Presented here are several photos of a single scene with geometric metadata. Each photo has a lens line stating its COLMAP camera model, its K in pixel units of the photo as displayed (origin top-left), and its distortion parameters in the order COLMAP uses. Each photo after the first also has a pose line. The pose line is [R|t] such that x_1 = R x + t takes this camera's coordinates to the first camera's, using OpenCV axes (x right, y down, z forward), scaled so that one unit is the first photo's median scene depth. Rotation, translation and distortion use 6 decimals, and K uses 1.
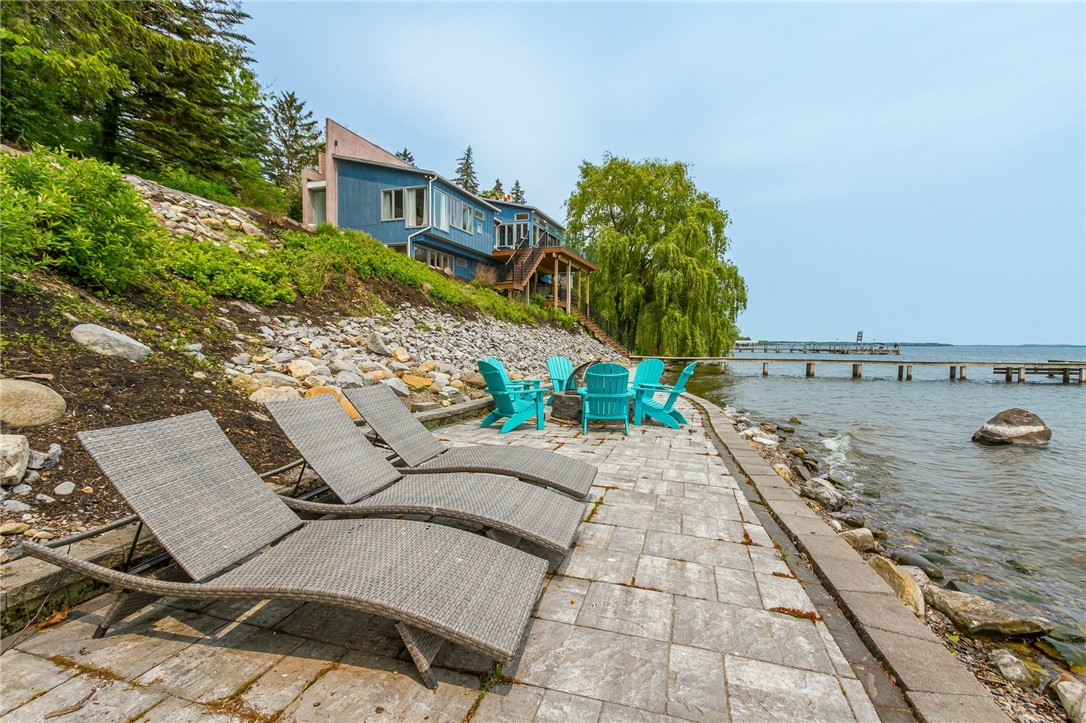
lens RADIAL K [[485.2, 0, 539.9], [0, 485.2, 369.8], [0, 0, 1]] dist [-0.000522, -0.000524]
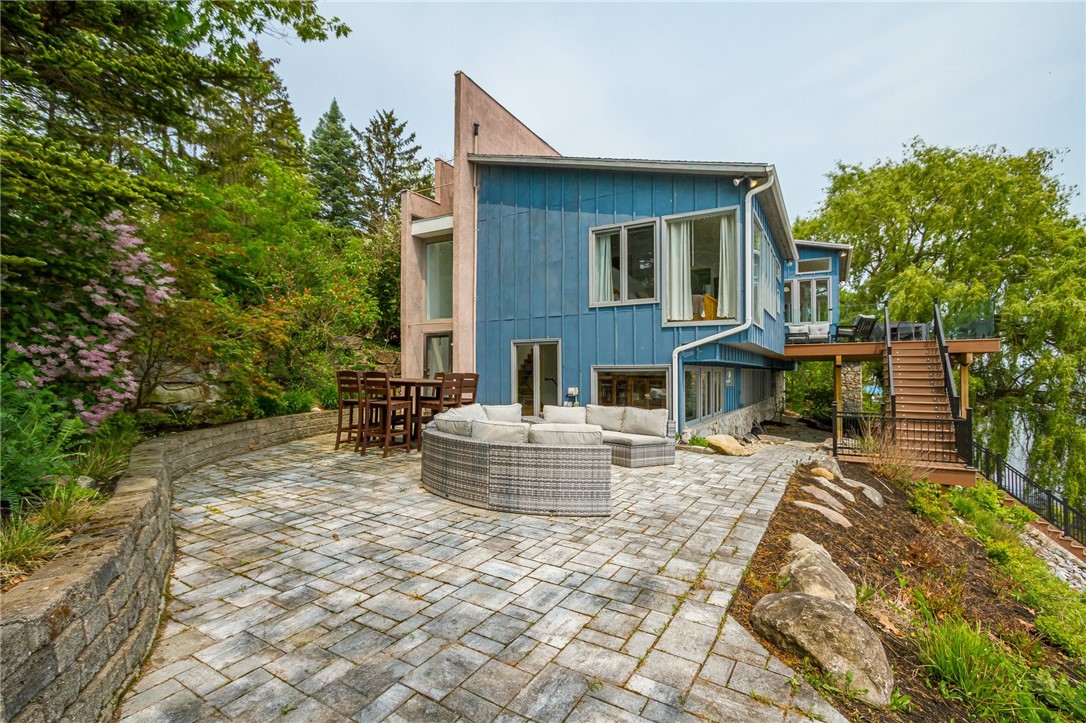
lens RADIAL K [[485.2, 0, 539.9], [0, 485.2, 369.8], [0, 0, 1]] dist [-0.000522, -0.000524]
pose [[0.985553, -0.011987, -0.168944, -0.165699], [0.000822, 0.997819, -0.066001, -0.126832], [0.169366, 0.064908, 0.983413, 0.337354]]
